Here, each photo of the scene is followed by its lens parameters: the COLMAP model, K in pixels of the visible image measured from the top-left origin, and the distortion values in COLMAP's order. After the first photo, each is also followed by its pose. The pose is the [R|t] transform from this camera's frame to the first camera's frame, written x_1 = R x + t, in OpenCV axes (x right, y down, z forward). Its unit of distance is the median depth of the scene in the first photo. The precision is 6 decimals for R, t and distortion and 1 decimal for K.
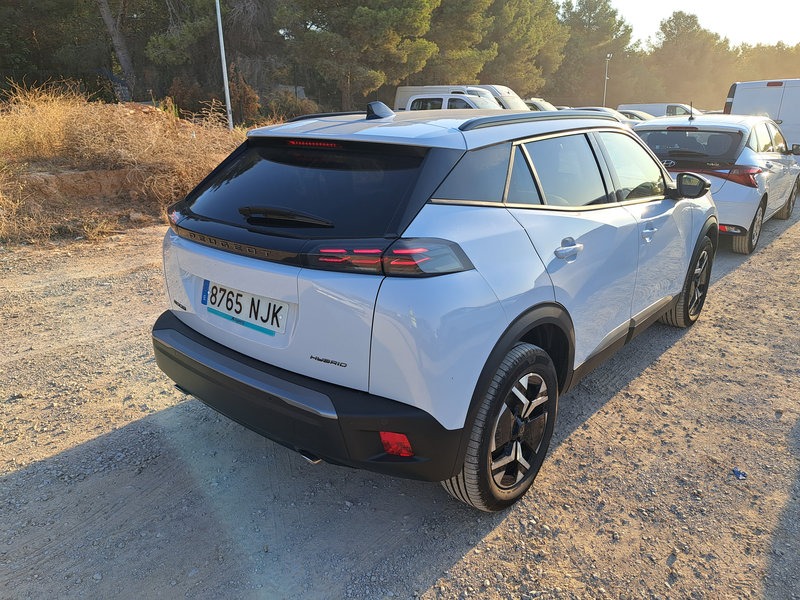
lens RADIAL K [[546.8, 0, 398.9], [0, 546.8, 298.2], [0, 0, 1]] dist [0.007107, -0.008512]
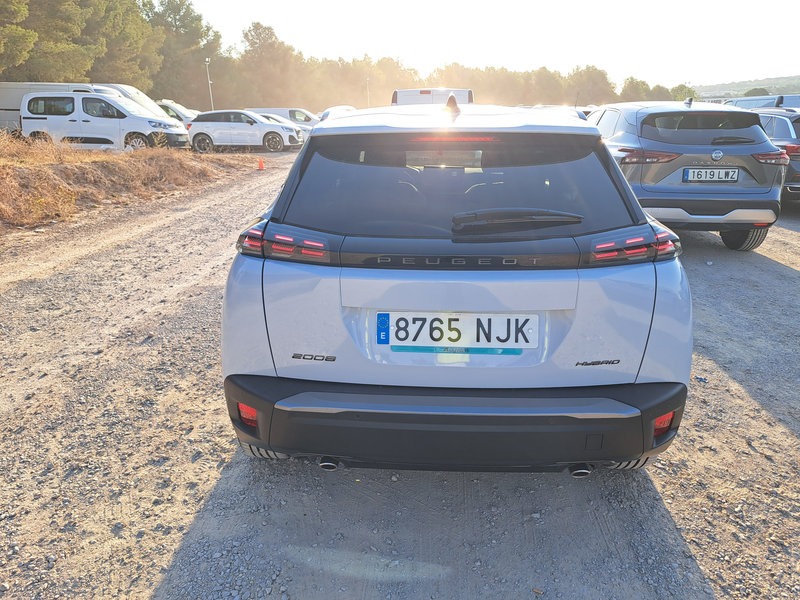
lens RADIAL K [[546.8, 0, 417.3], [0, 546.8, 297.5], [0, 0, 1]] dist [0.007107, -0.008512]
pose [[0.806531, -0.185216, 0.561430, -0.789867], [0.188104, 0.980701, 0.053311, -0.092726], [-0.560469, 0.062610, 0.825805, 0.335115]]
